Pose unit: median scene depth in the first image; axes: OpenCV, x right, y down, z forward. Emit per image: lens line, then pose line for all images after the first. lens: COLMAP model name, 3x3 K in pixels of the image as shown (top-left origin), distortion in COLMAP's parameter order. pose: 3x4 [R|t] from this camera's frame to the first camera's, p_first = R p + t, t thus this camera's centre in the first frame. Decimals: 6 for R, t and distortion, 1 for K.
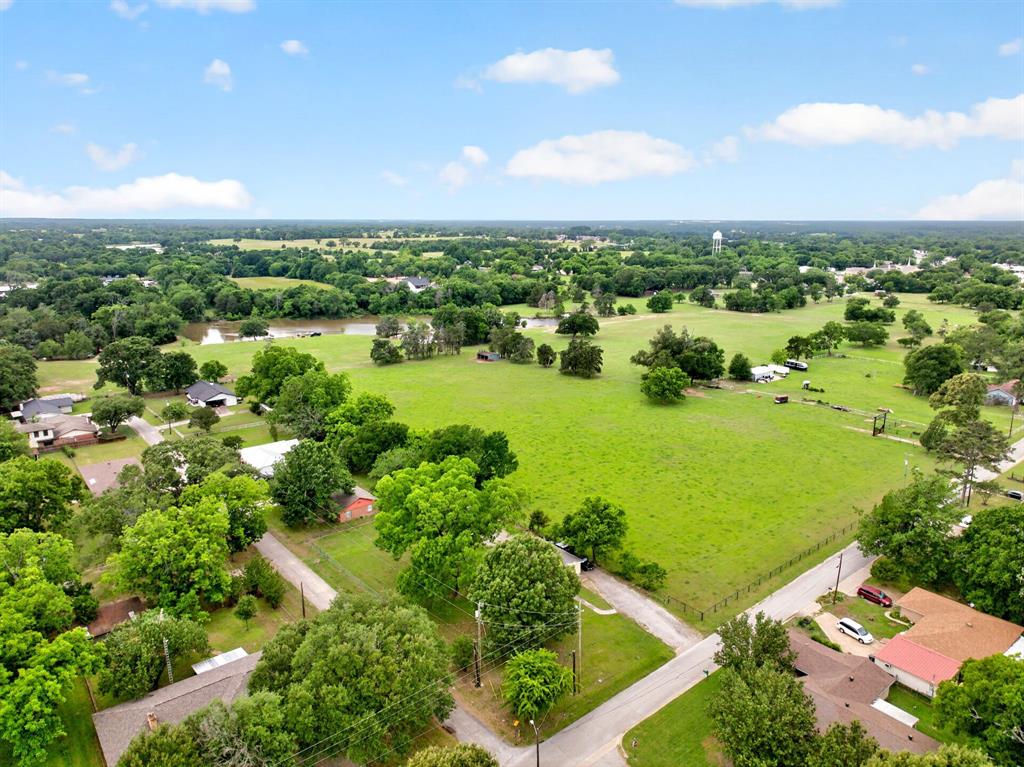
lens RADIAL K [[677.4, 0, 512.0], [0, 677.4, 383.5], [0, 0, 1]] dist [-0.000819, -0.001711]
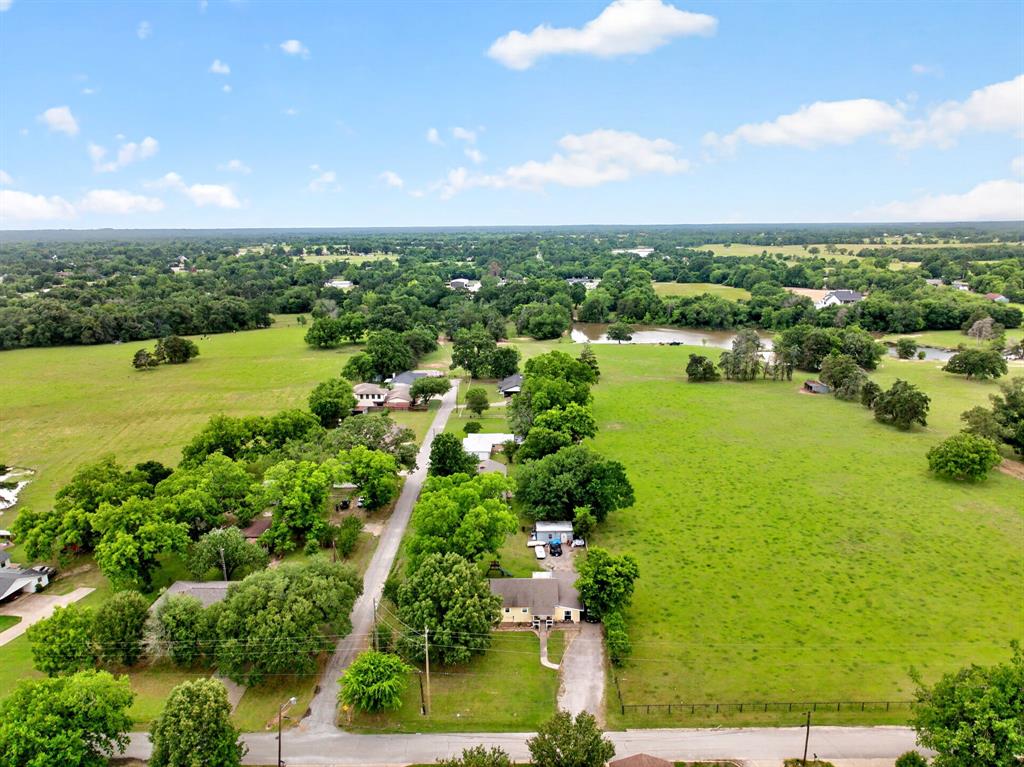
lens RADIAL K [[677.4, 0, 512.0], [0, 677.4, 383.5], [0, 0, 1]] dist [-0.000819, -0.001711]
pose [[0.764308, 0.132892, -0.631010, 0.185238], [-0.137335, 0.989631, 0.042072, -0.023701], [0.630058, 0.054503, 0.774633, 0.062355]]
